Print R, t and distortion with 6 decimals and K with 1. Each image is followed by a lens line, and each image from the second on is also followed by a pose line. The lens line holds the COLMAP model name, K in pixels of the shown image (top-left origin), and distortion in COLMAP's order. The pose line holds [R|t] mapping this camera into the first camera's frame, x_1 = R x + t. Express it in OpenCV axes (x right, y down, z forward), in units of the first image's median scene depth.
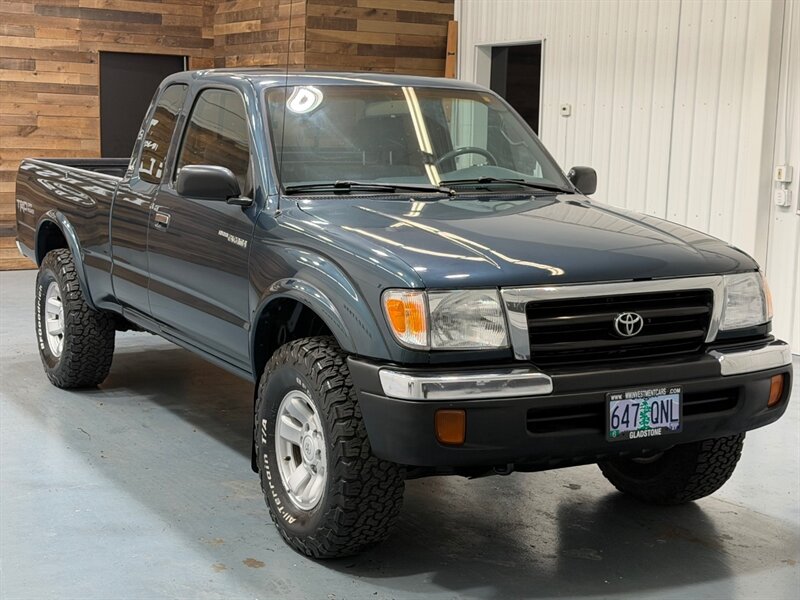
lens RADIAL K [[1312.0, 0, 399.2], [0, 1312.0, 299.4], [0, 0, 1]] dist [0.149420, 0.000000]
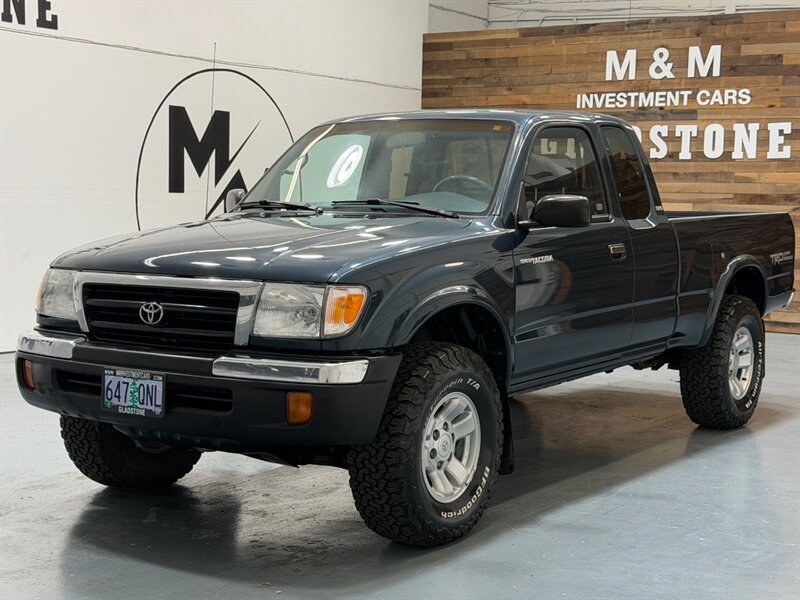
lens RADIAL K [[1292.9, 0, 400.6], [0, 1292.9, 298.0], [0, 0, 1]] dist [0.148564, 0.000000]
pose [[0.449034, 0.058659, -0.891587, 1.235419], [-0.128698, 0.991684, 0.000427, -0.021311], [0.884197, 0.114554, 0.452849, 0.685787]]
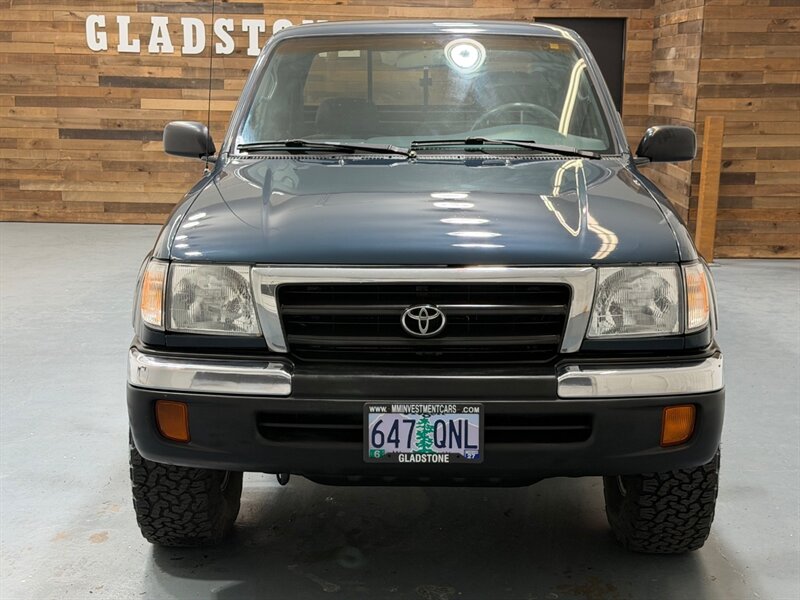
lens RADIAL K [[1223.9, 0, 403.7], [0, 1223.9, 299.8], [0, 0, 1]] dist [0.143565, 0.000000]
pose [[0.863059, 0.074604, -0.499563, 0.532452], [-0.057843, 0.997124, 0.048977, -0.029466], [0.501780, -0.013374, 0.864892, 0.348415]]
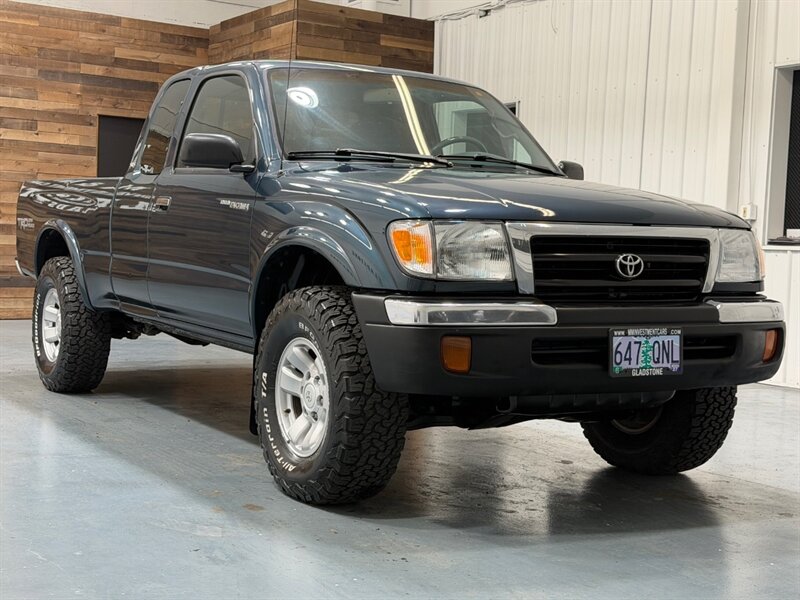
lens RADIAL K [[1223.9, 0, 397.0], [0, 1223.9, 300.5], [0, 0, 1]] dist [0.143565, 0.000000]
pose [[0.999679, 0.009961, 0.023292, -0.026235], [-0.007944, 0.996339, -0.085117, 0.126772], [-0.024055, 0.084905, 0.996099, 0.064903]]
